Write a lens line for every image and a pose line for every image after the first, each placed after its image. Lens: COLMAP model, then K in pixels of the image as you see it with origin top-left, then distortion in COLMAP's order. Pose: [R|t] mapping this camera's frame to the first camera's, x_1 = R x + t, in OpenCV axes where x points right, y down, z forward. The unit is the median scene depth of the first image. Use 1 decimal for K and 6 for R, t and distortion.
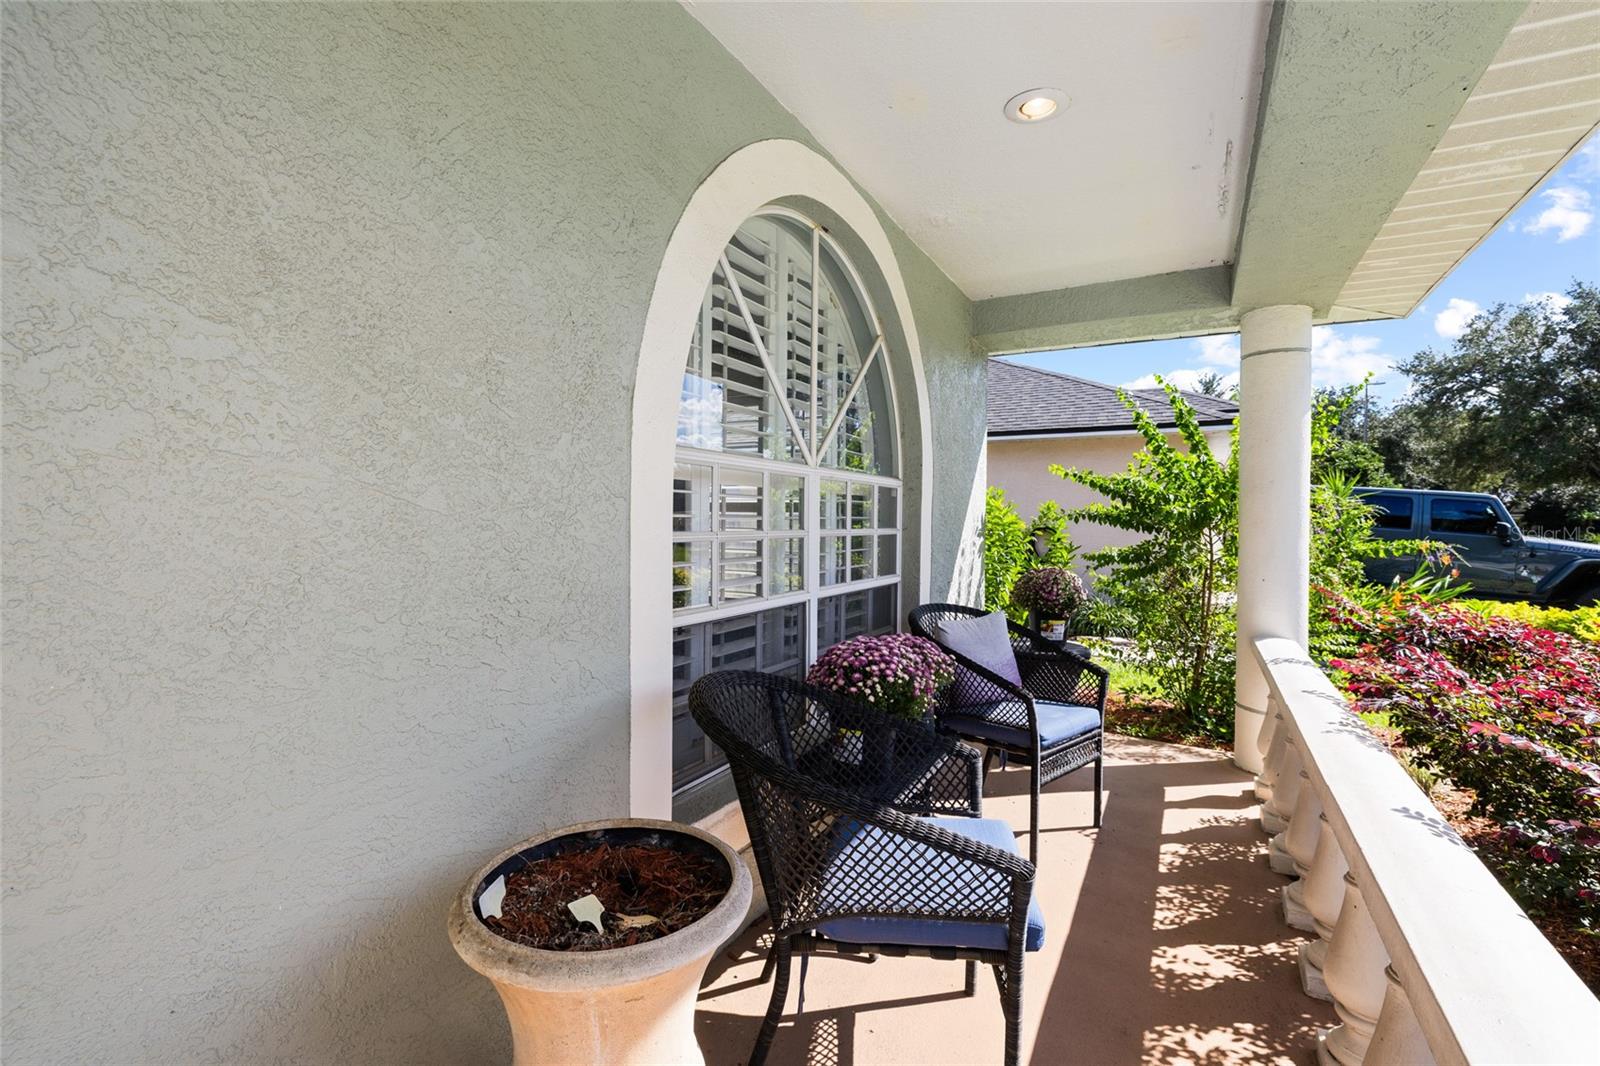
lens RADIAL K [[721.9, 0, 801.5], [0, 721.9, 526.5], [0, 0, 1]] dist [-0.000455, -0.000263]
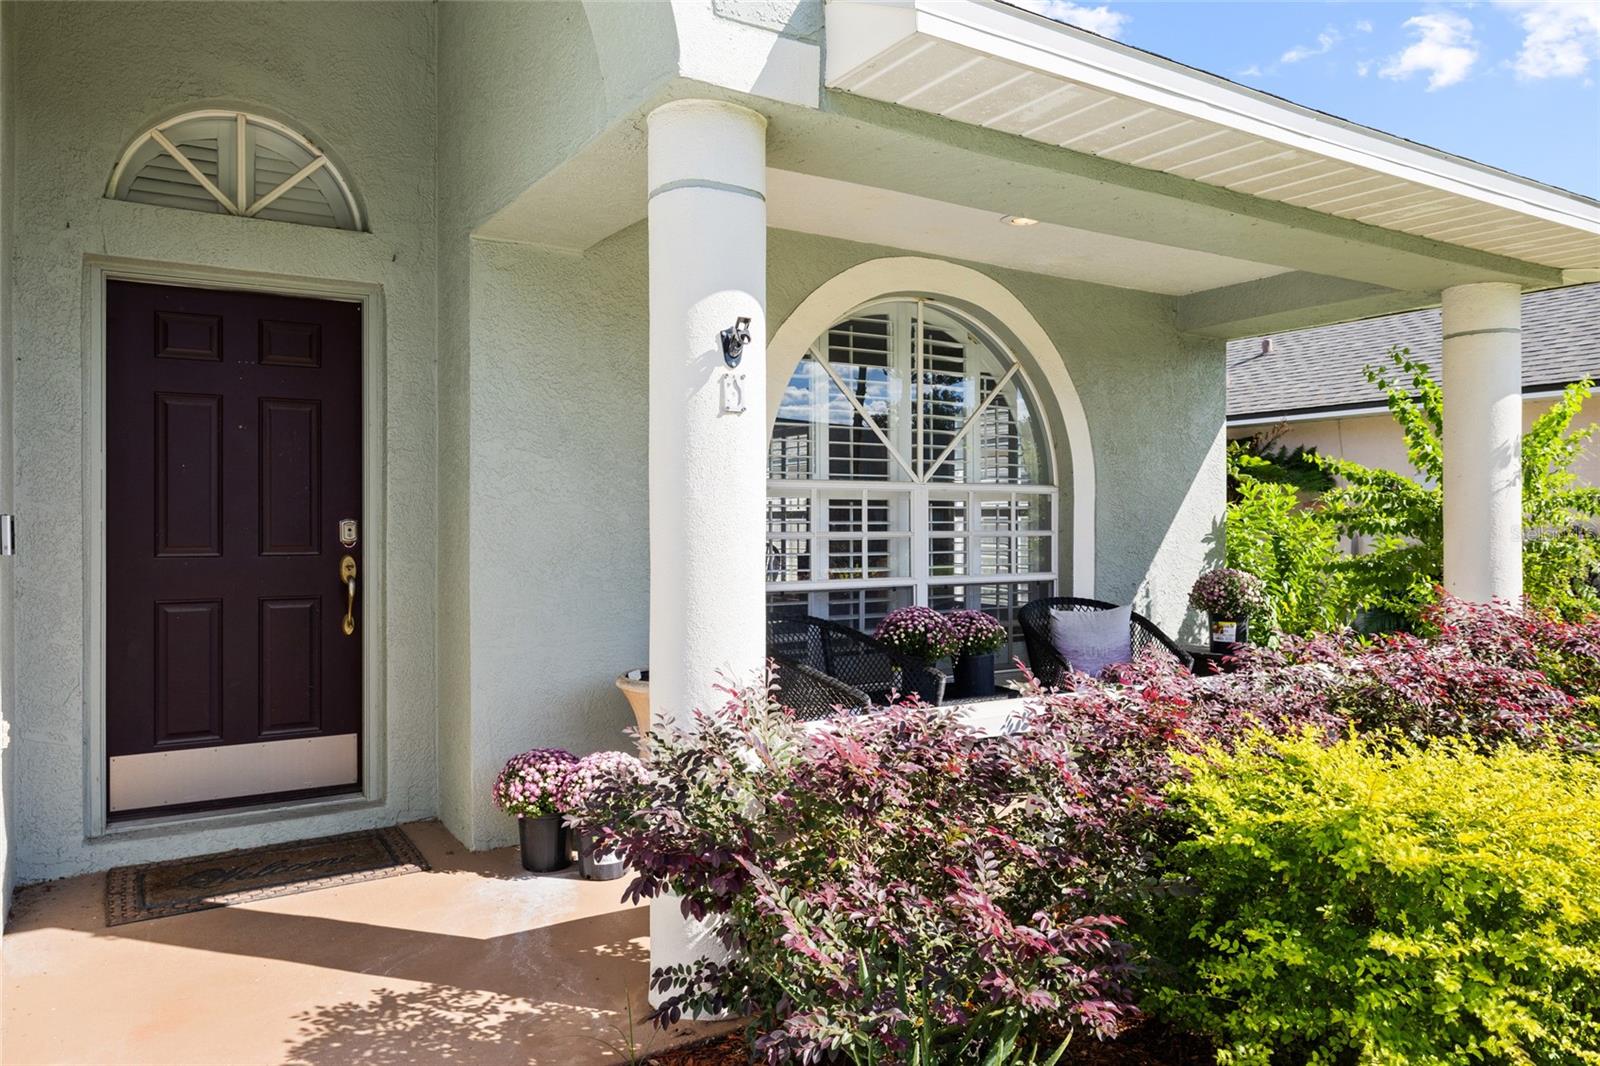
lens RADIAL K [[1125.7, 0, 797.3], [0, 1125.7, 529.4], [0, 0, 1]] dist [-0.001279, -0.001073]
pose [[0.874994, -0.011602, -0.483995, 1.004308], [0.007023, 0.999912, -0.011272, 0.026984], [0.484083, 0.006464, 0.874998, -1.101349]]
